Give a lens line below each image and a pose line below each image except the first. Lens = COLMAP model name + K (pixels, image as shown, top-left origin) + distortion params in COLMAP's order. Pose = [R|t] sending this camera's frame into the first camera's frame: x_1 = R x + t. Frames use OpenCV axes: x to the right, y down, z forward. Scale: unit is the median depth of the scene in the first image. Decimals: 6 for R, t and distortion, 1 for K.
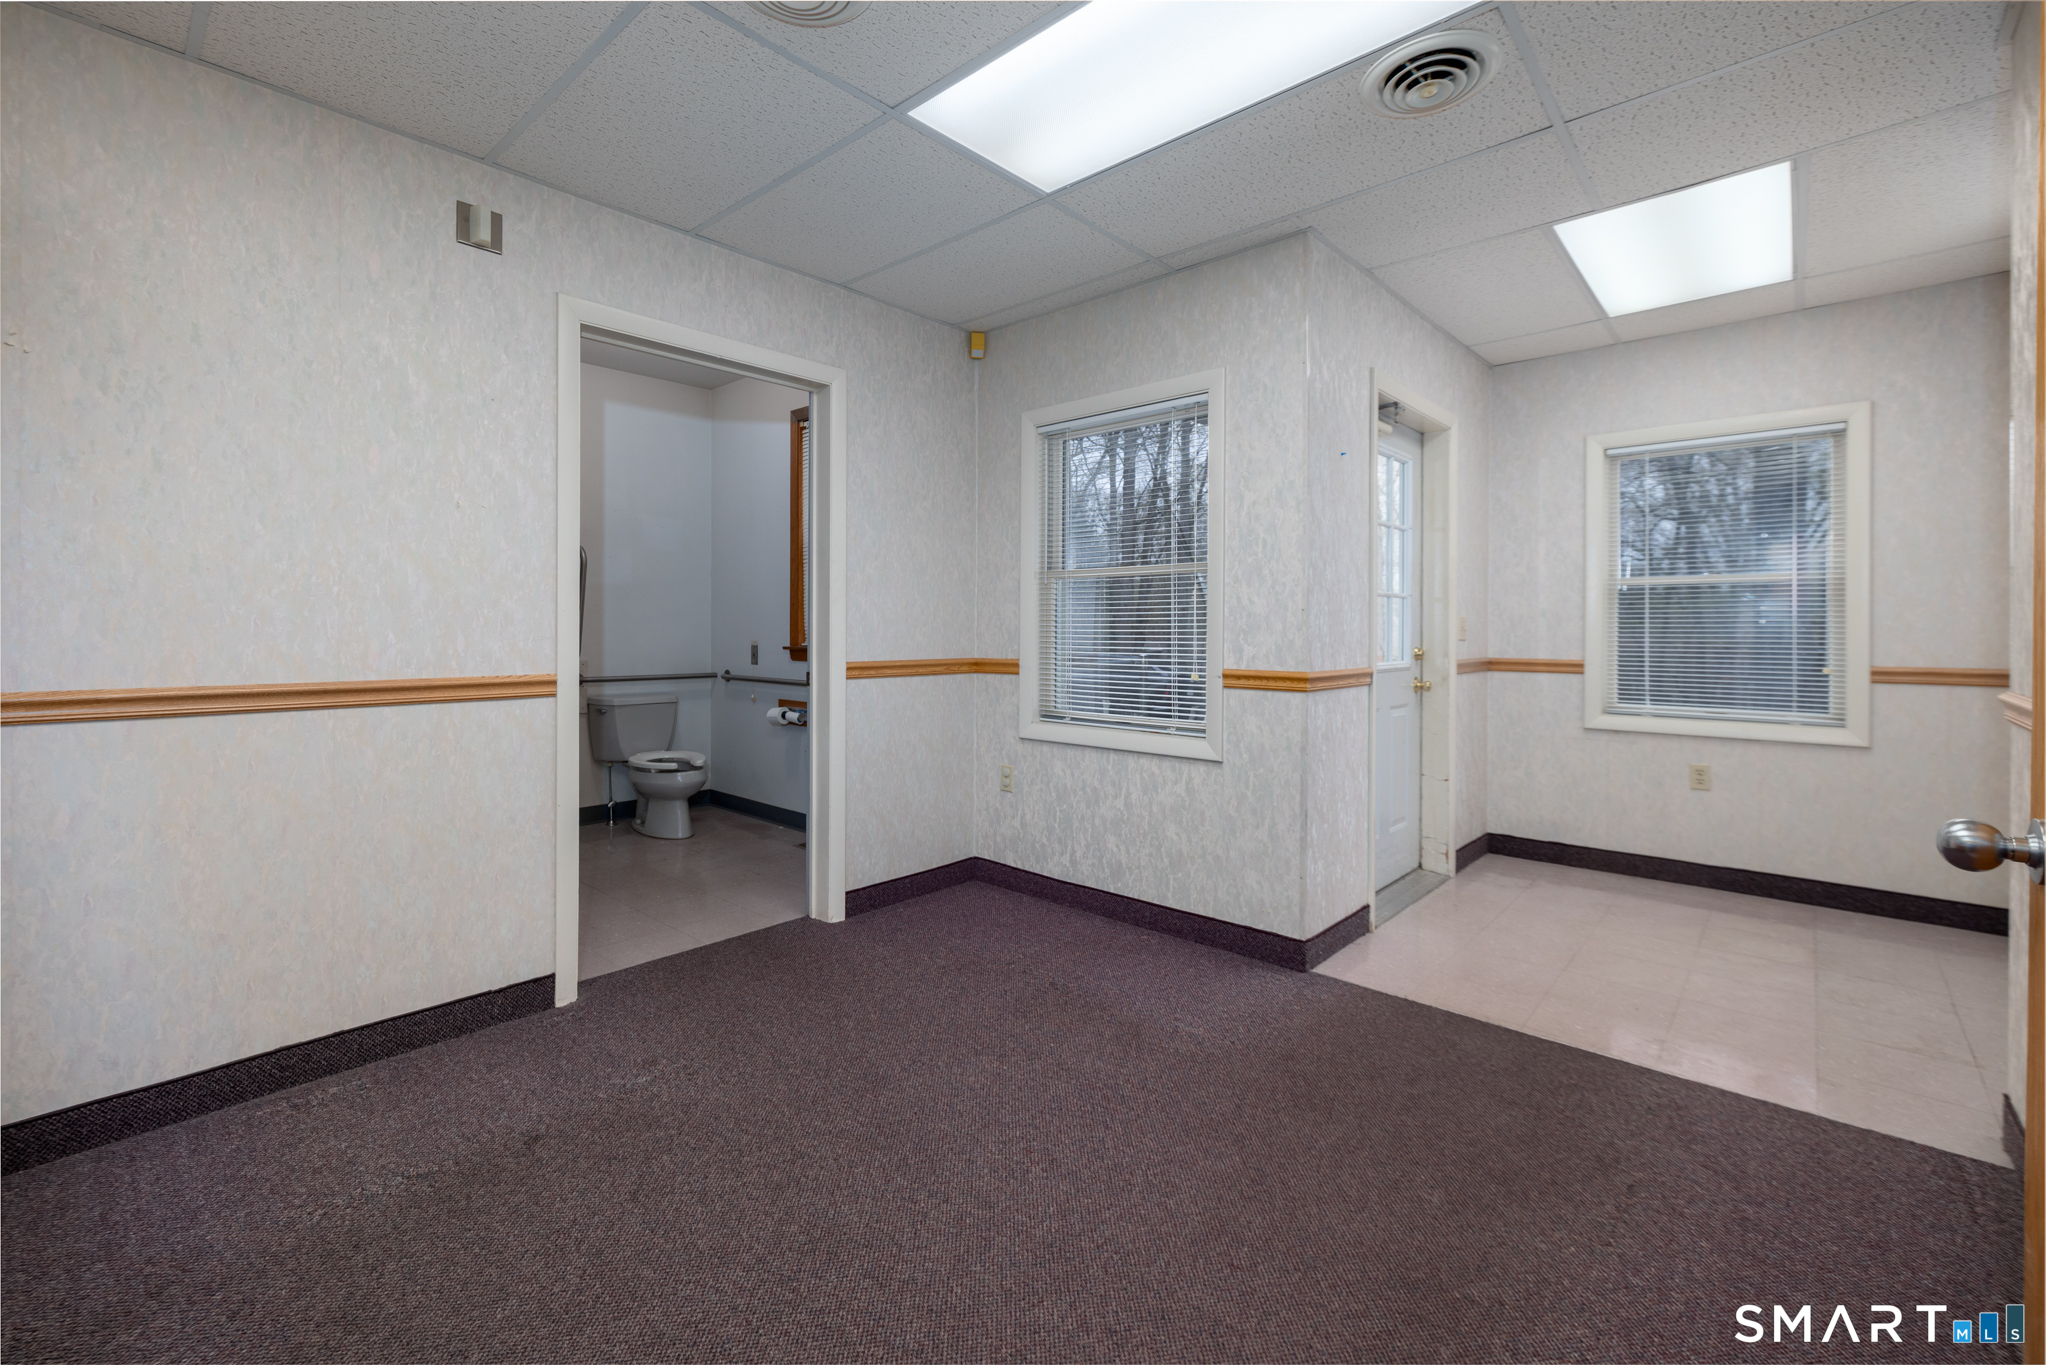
lens RADIAL K [[871.1, 0, 994.4], [0, 871.1, 620.1], [0, 0, 1]] dist [-0.000248, 0.000031]
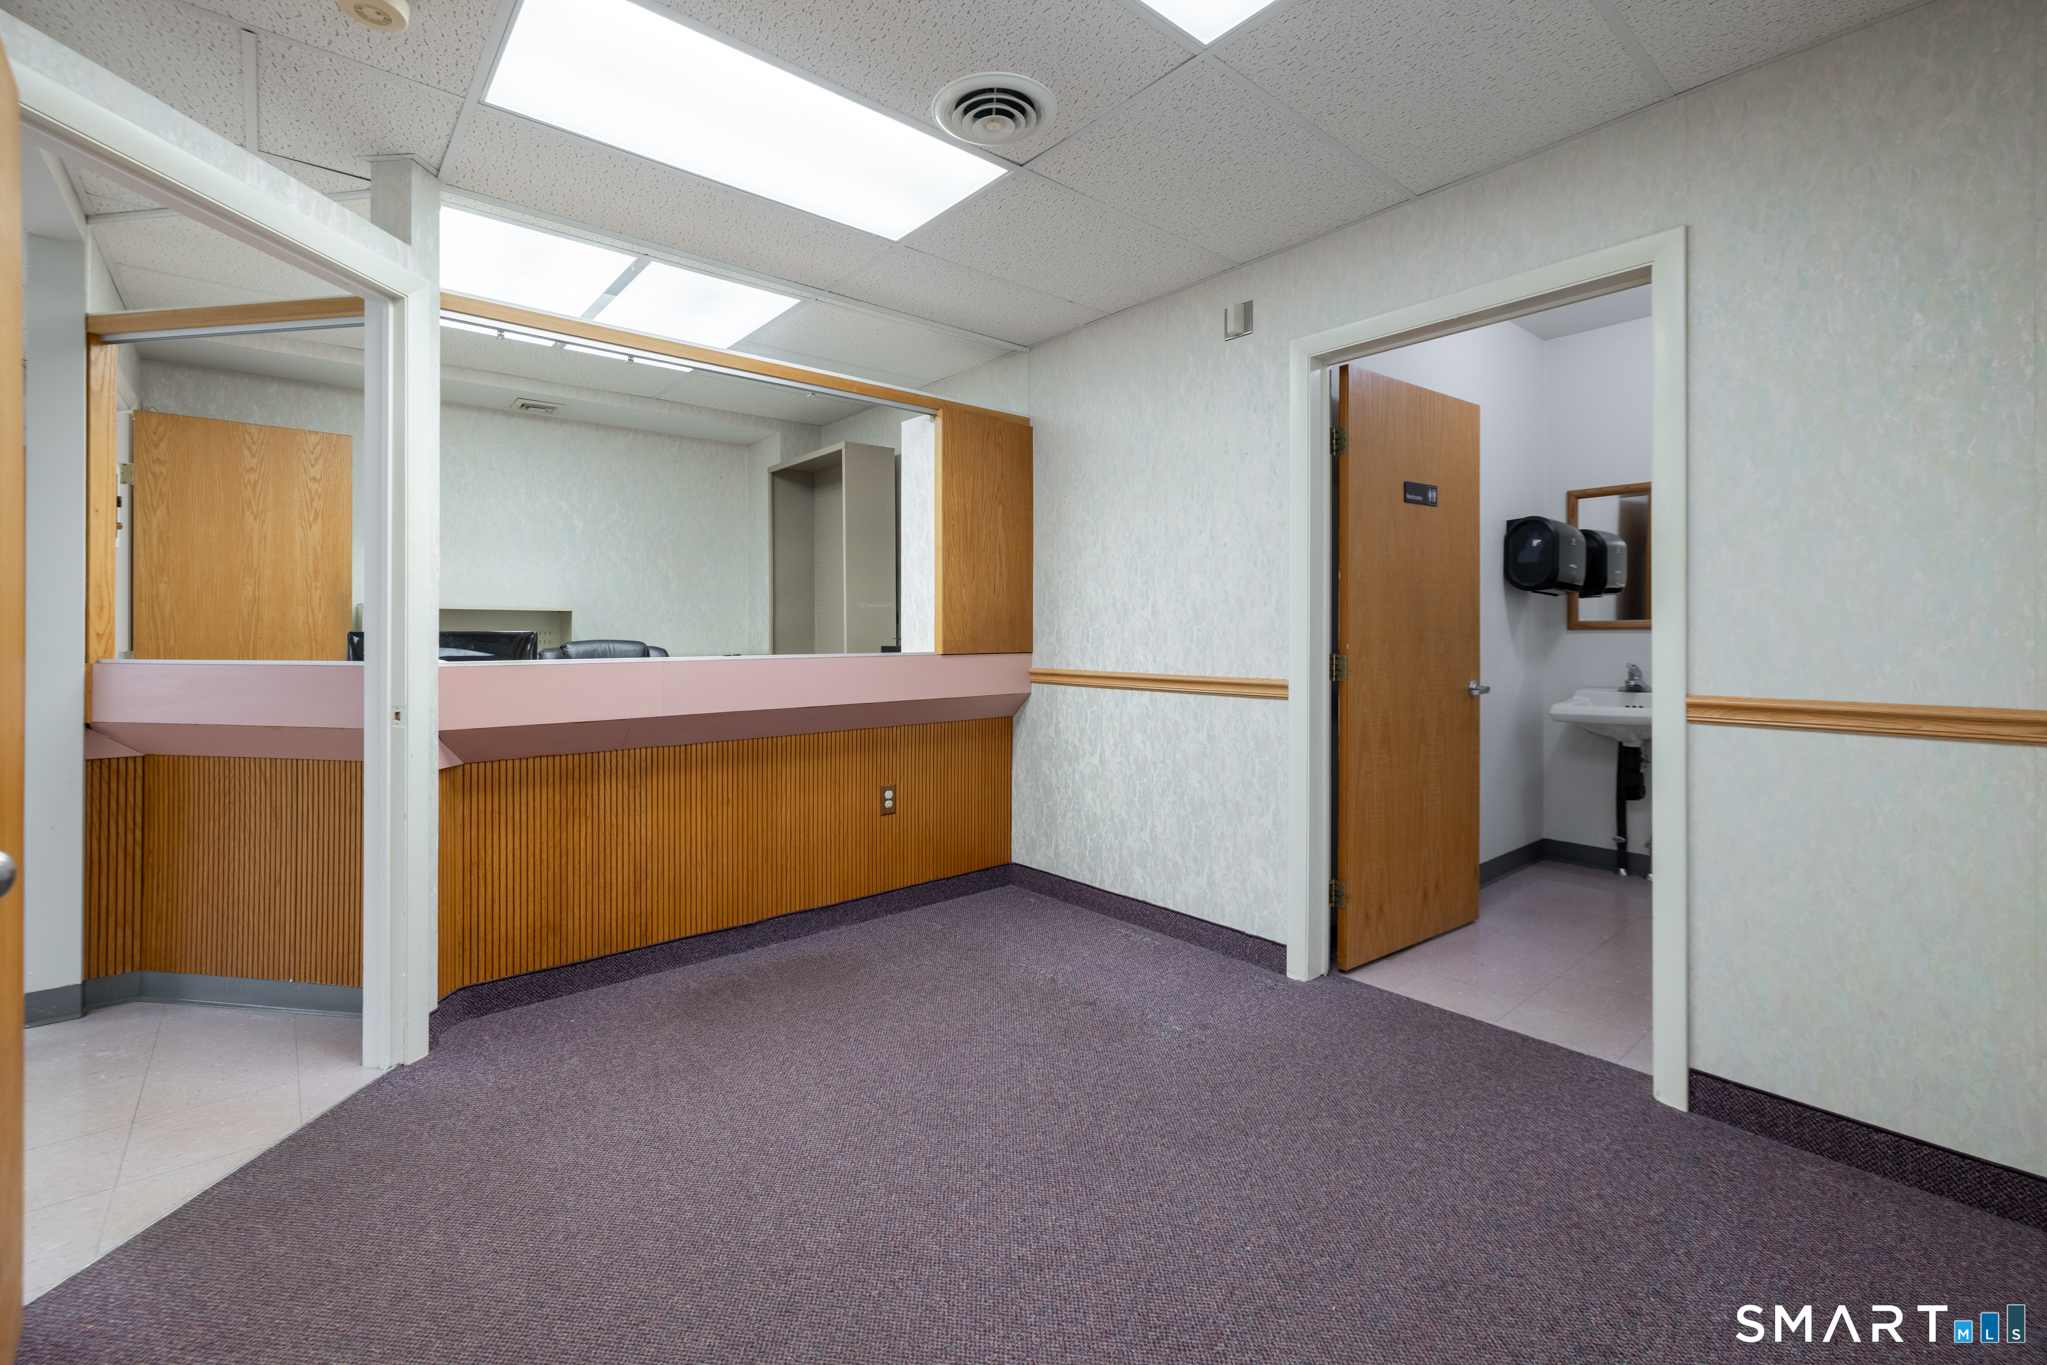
lens RADIAL K [[871.6, 0, 991.4], [0, 871.6, 624.4], [0, 0, 1]] dist [-0.000248, 0.000031]
pose [[-0.132111, -0.013784, -0.991139, 0.519789], [0.005734, 0.999876, -0.014670, 0.003885], [0.991218, -0.007621, -0.132015, 0.602589]]
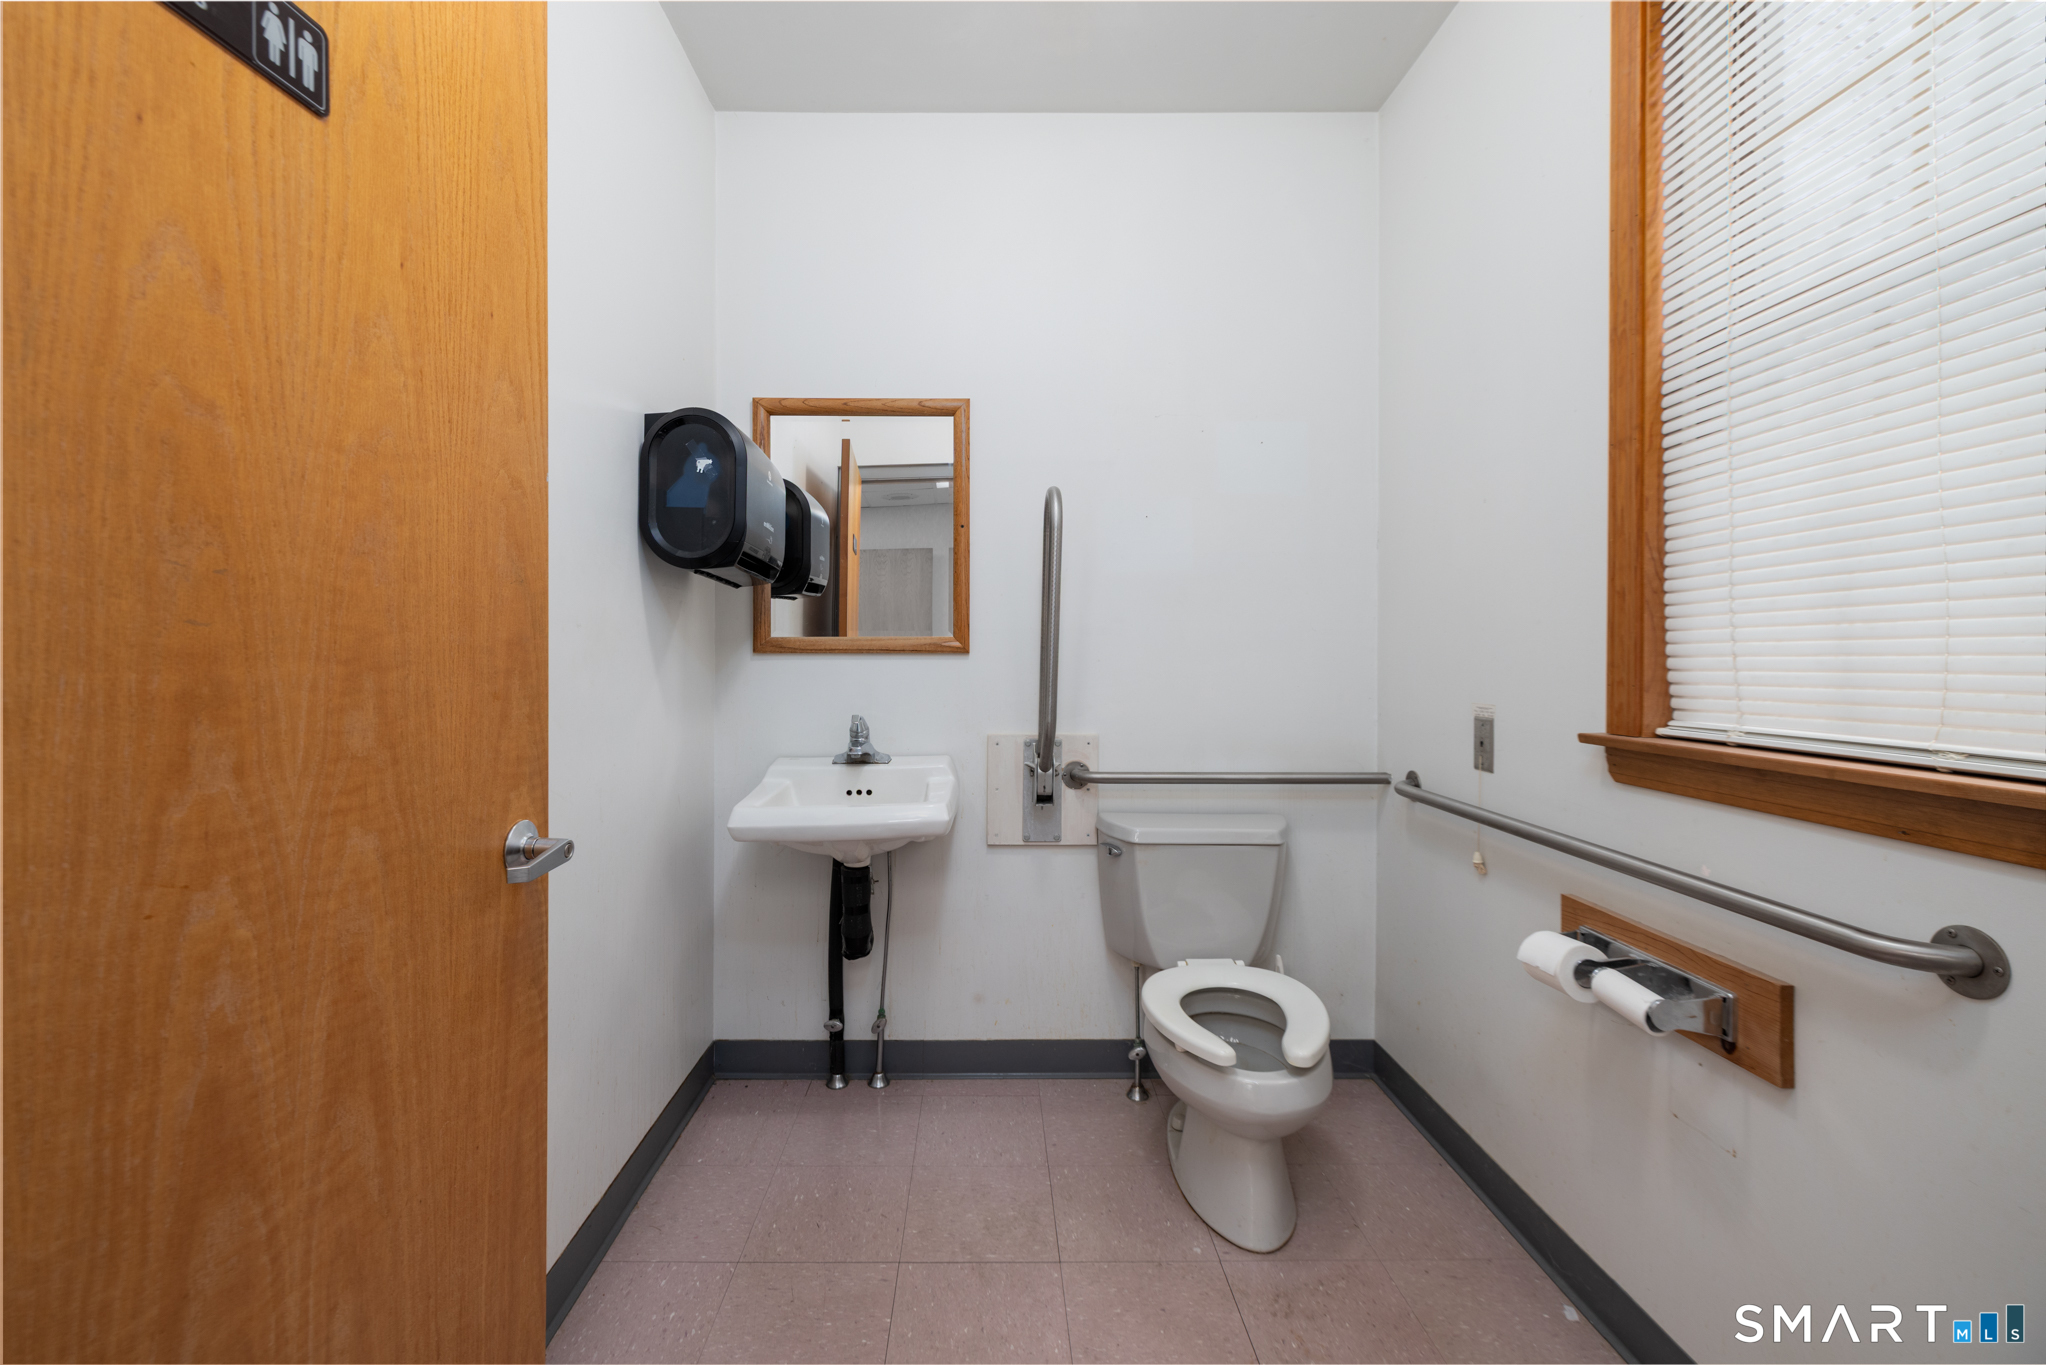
lens RADIAL K [[871.1, 0, 981.6], [0, 871.1, 654.9], [0, 0, 1]] dist [-0.000248, 0.000031]
pose [[0.676598, -0.005590, -0.736331, -0.234133], [0.010803, 0.999939, 0.002335, -0.000953], [0.736273, -0.009534, 0.676618, 0.940418]]
